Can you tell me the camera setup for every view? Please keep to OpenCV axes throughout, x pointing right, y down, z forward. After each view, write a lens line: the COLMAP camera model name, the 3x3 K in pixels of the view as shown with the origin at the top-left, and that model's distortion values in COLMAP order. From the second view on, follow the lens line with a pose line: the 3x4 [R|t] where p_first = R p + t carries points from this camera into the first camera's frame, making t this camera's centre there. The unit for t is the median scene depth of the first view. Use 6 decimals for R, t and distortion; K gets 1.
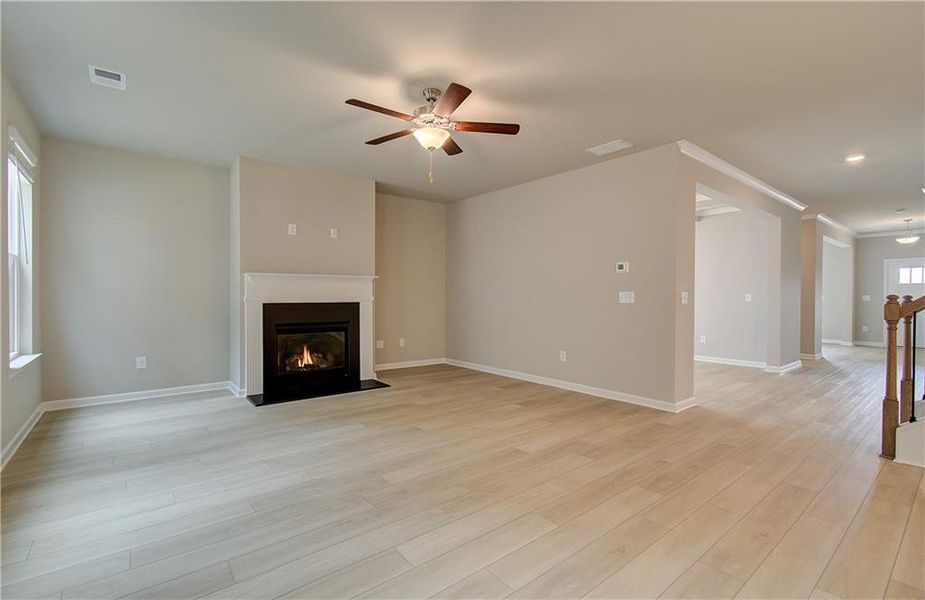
lens RADIAL K [[402.8, 0, 469.1], [0, 402.8, 297.6], [0, 0, 1]] dist [-0.000508, 0.000315]
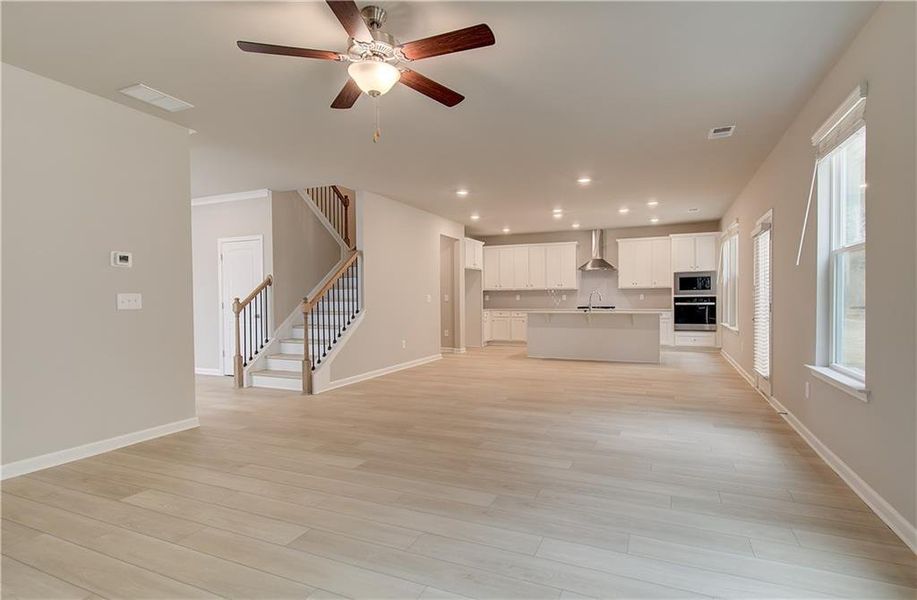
lens RADIAL K [[467.4, 0, 429.2], [0, 467.4, 304.6], [0, 0, 1]] dist [0.002180, 0.000287]
pose [[-0.407730, -0.013927, 0.912996, -0.712852], [0.008776, 0.999778, 0.019170, -0.008098], [-0.913061, 0.015829, -0.407517, 1.001870]]
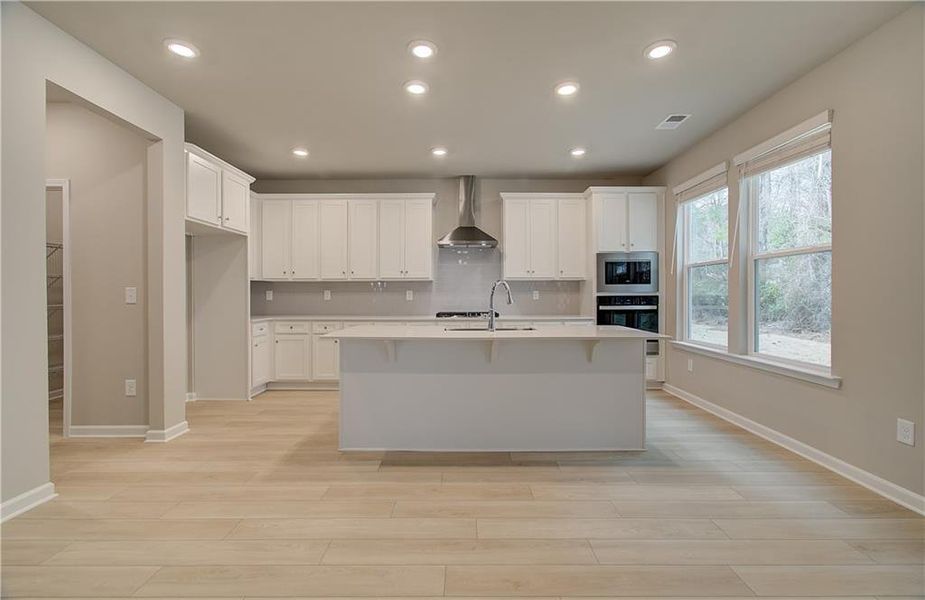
lens RADIAL K [[402.8, 0, 469.1], [0, 402.8, 297.6], [0, 0, 1]] dist [-0.000508, 0.000315]
pose [[-0.770605, -0.010326, 0.637230, 0.337932], [-0.000671, 0.999881, 0.015391, -0.003825], [-0.637313, 0.011433, -0.770520, 0.161757]]
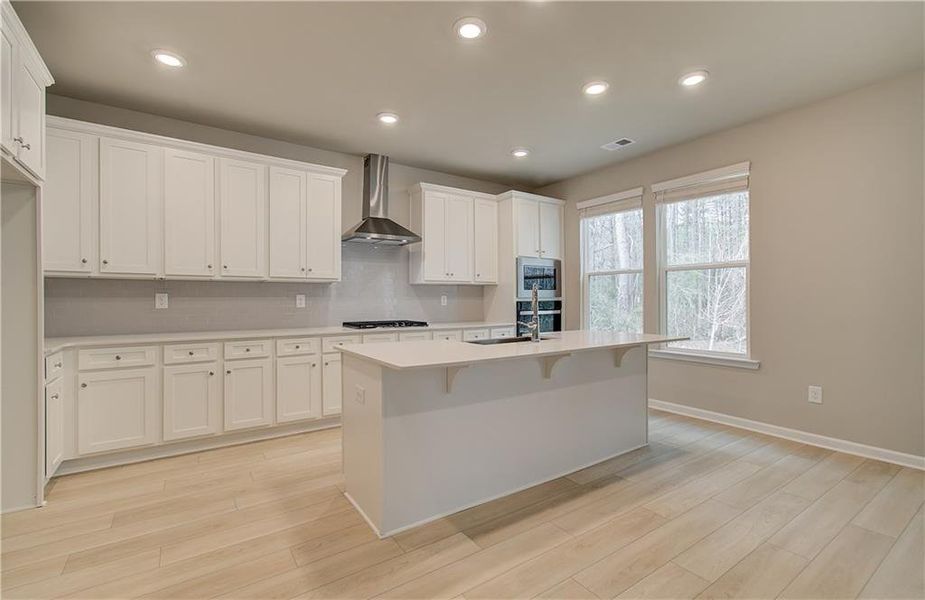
lens RADIAL K [[414.0, 0, 472.7], [0, 414.0, 300.5], [0, 0, 1]] dist [0.007734, 0.000126]
pose [[-0.996554, -0.003981, 0.082846, 0.771022], [-0.003414, 0.999970, 0.006995, -0.001408], [-0.082871, 0.006688, -0.996538, 0.222776]]
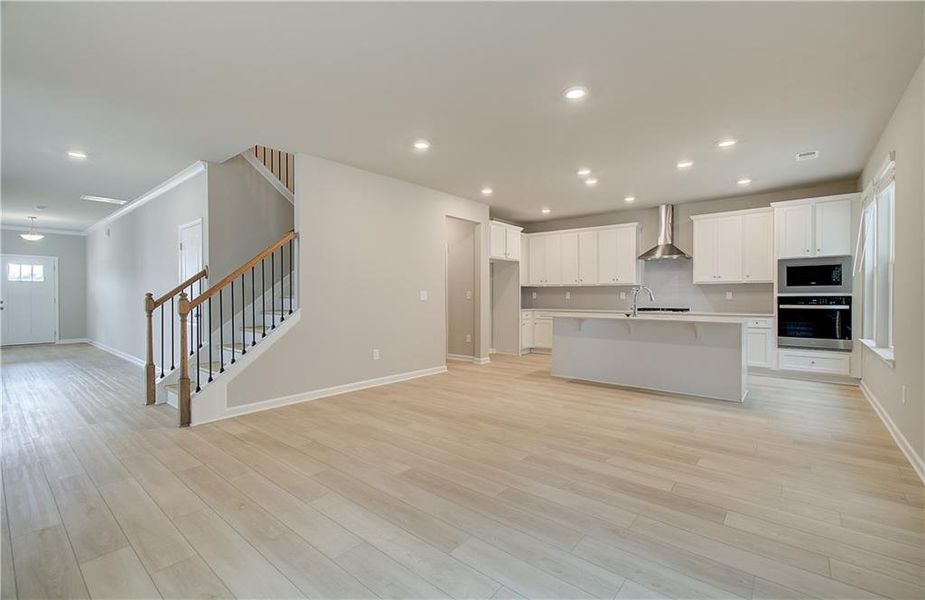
lens RADIAL K [[402.8, 0, 469.1], [0, 402.8, 297.6], [0, 0, 1]] dist [-0.000508, 0.000315]
pose [[-0.194476, -0.012112, 0.980833, -0.252584], [0.002166, 0.999916, 0.012777, -0.005995], [-0.980905, 0.004609, -0.194433, 0.290833]]
